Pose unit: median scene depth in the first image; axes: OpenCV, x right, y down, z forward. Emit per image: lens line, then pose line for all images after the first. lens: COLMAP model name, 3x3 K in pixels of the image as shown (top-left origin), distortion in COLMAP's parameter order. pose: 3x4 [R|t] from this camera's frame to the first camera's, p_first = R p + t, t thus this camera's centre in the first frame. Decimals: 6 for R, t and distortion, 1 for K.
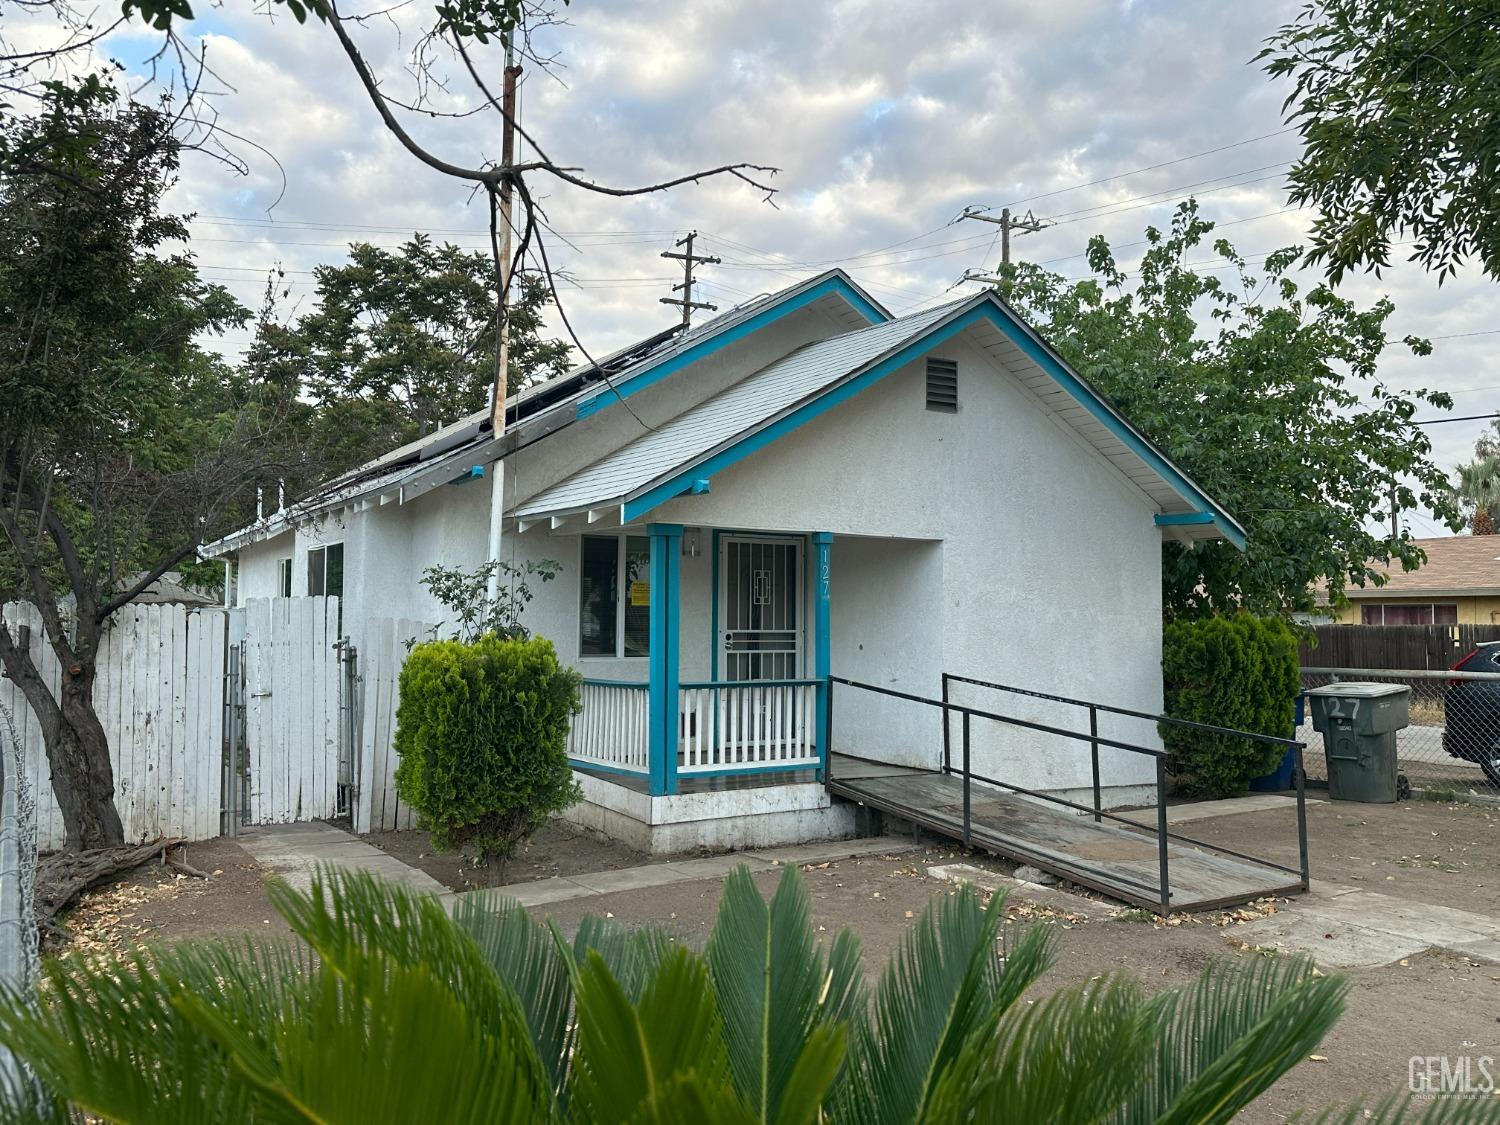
lens RADIAL K [[1213.2, 0, 759.1], [0, 1213.2, 561.9], [0, 0, 1]] dist [0.078077, -0.015858]
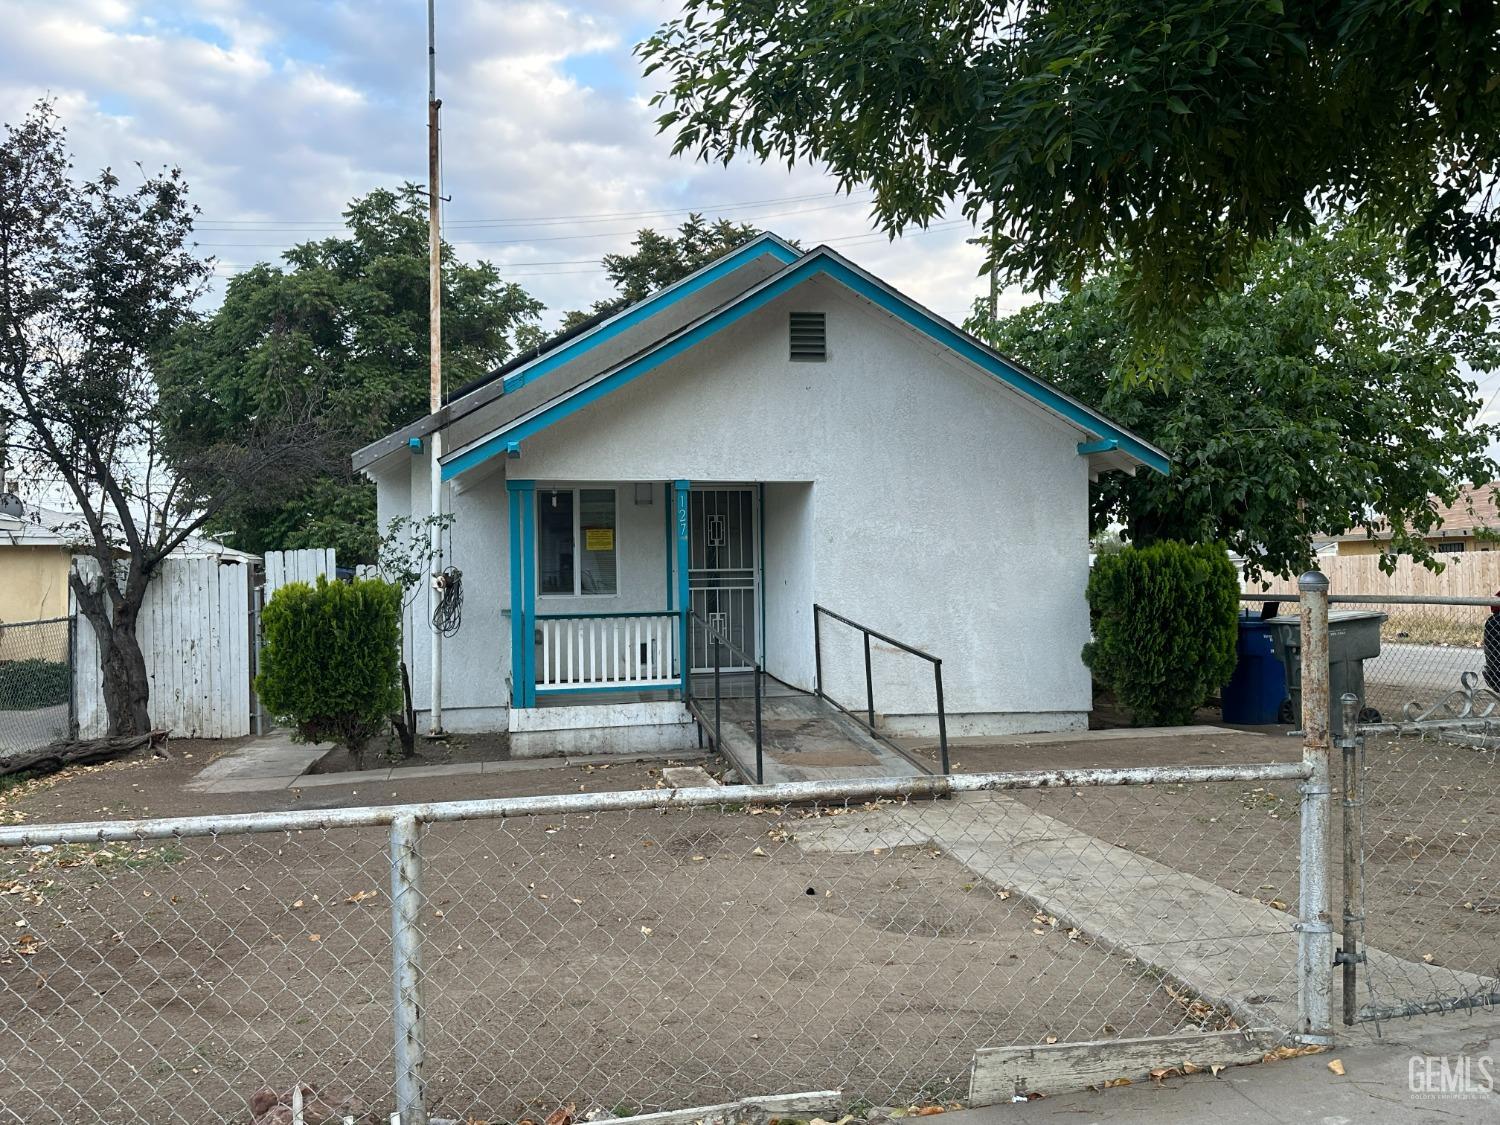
lens RADIAL K [[1213.2, 0, 759.1], [0, 1213.2, 554.7], [0, 0, 1]] dist [0.078077, -0.015858]
pose [[0.940762, -0.026955, -0.337994, 0.471900], [0.039317, 0.998783, 0.029782, 0.013282], [0.336780, -0.041307, 0.940677, -0.033100]]
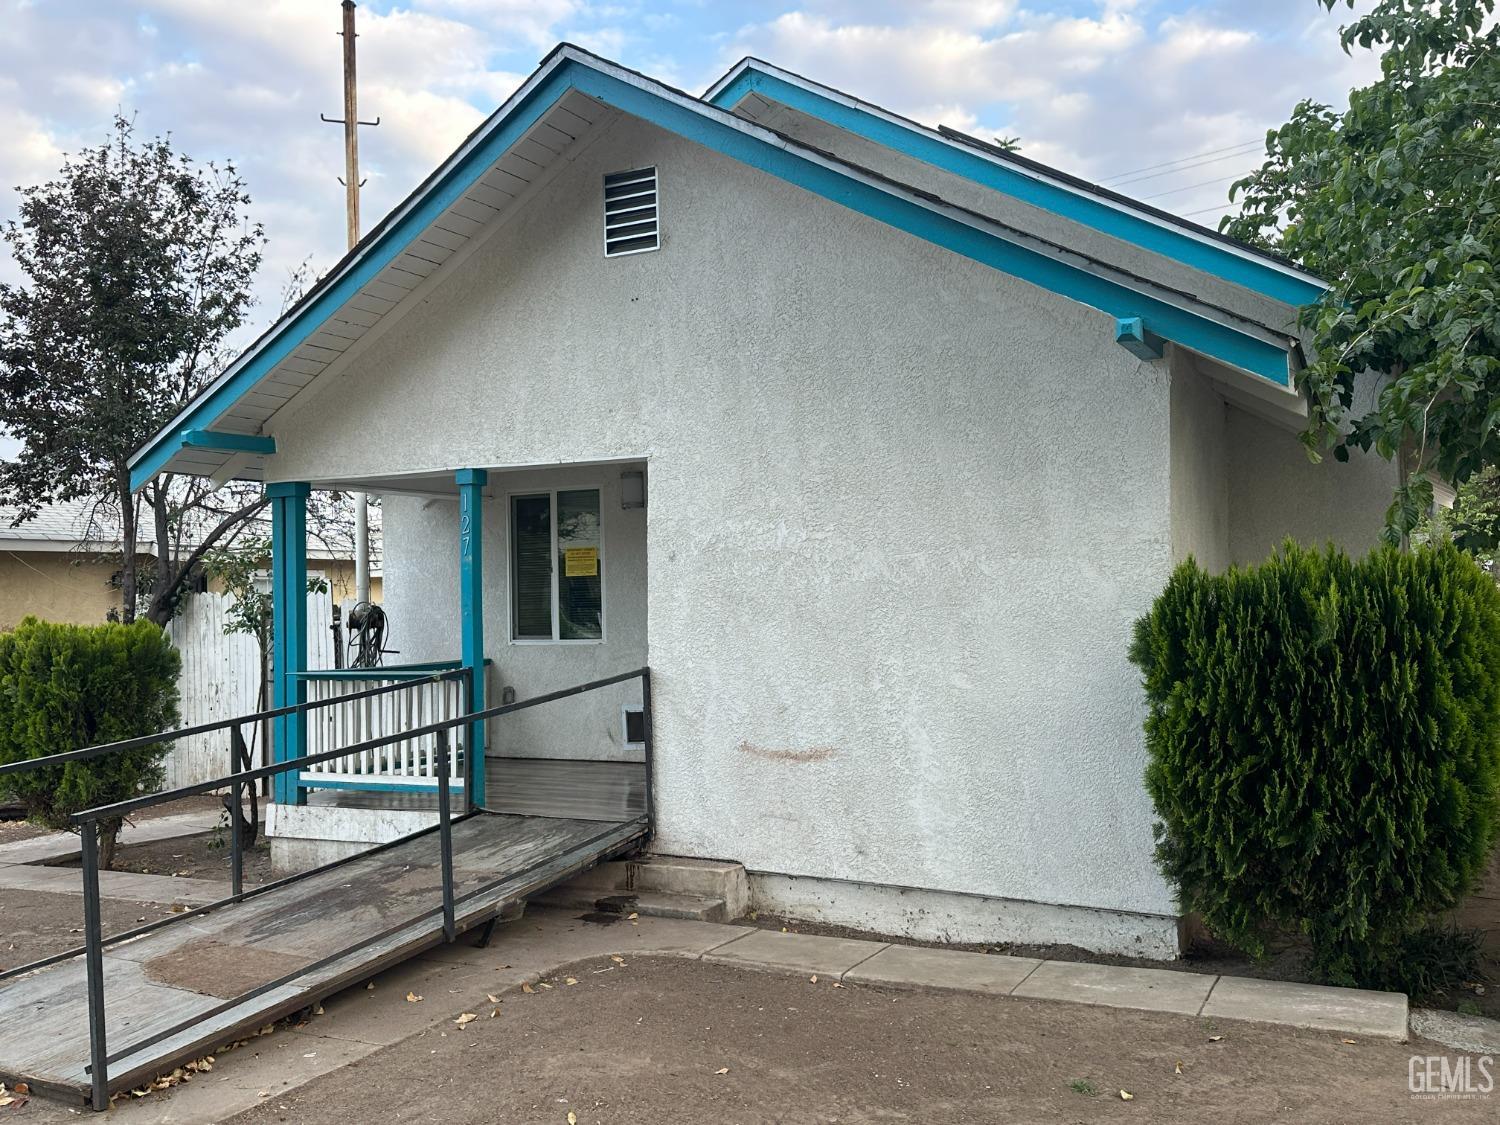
lens RADIAL K [[1376.6, 0, 741.7], [0, 1376.6, 567.6], [0, 0, 1]] dist [0.076409, 0.000000]
pose [[0.509052, -0.039608, -0.859824, 0.796091], [0.065841, 0.997806, -0.006983, 0.047867], [0.858214, -0.053057, 0.510543, 0.679088]]
